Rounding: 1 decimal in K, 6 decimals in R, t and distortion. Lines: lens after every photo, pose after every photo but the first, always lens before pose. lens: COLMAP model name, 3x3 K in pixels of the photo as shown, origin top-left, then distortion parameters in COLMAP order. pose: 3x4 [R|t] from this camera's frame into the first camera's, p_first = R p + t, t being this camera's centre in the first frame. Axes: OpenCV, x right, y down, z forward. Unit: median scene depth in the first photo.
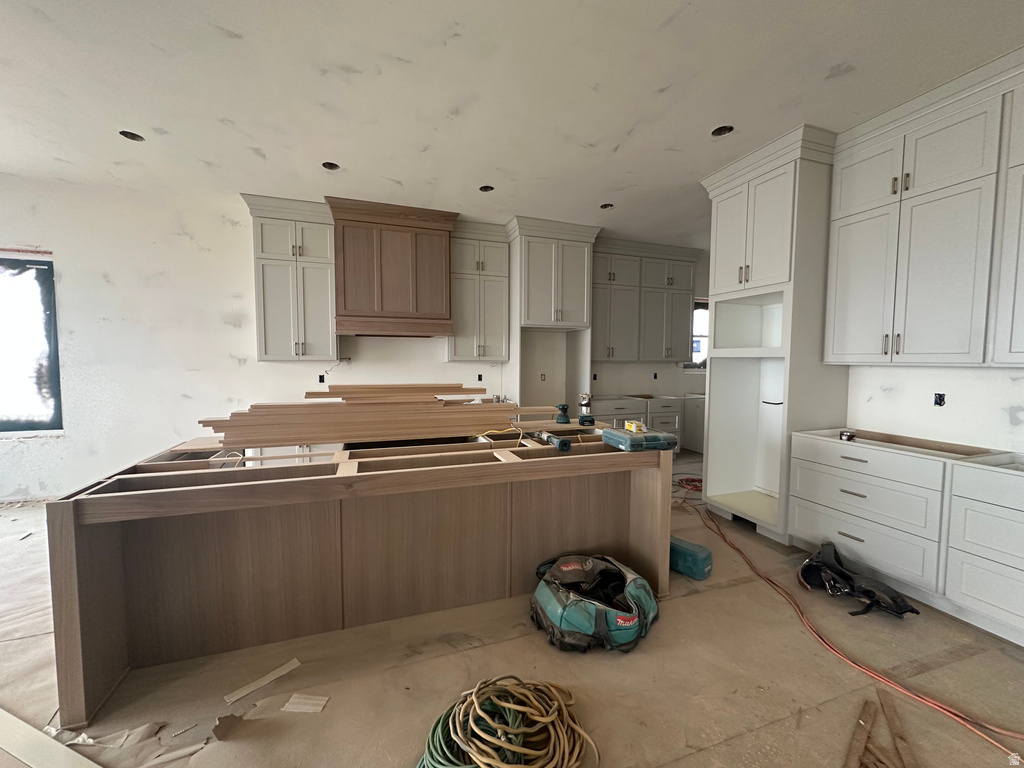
lens RADIAL K [[407.5, 0, 512.0], [0, 407.5, 384.0], [0, 0, 1]] dist [-0.000191, -0.000017]
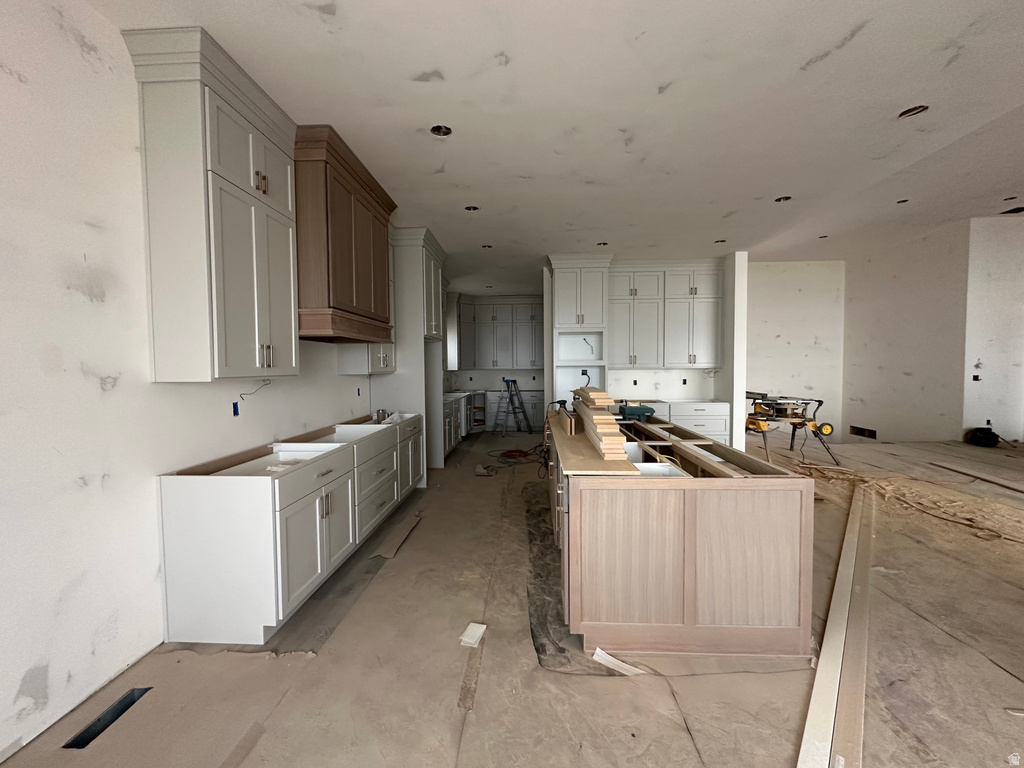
lens RADIAL K [[407.5, 0, 512.0], [0, 407.5, 384.0], [0, 0, 1]] dist [-0.000191, -0.000017]
pose [[0.375051, -0.046885, 0.925818, -0.926443], [0.068940, 0.997365, 0.022580, -0.036550], [-0.924437, 0.055357, 0.377295, 0.475984]]
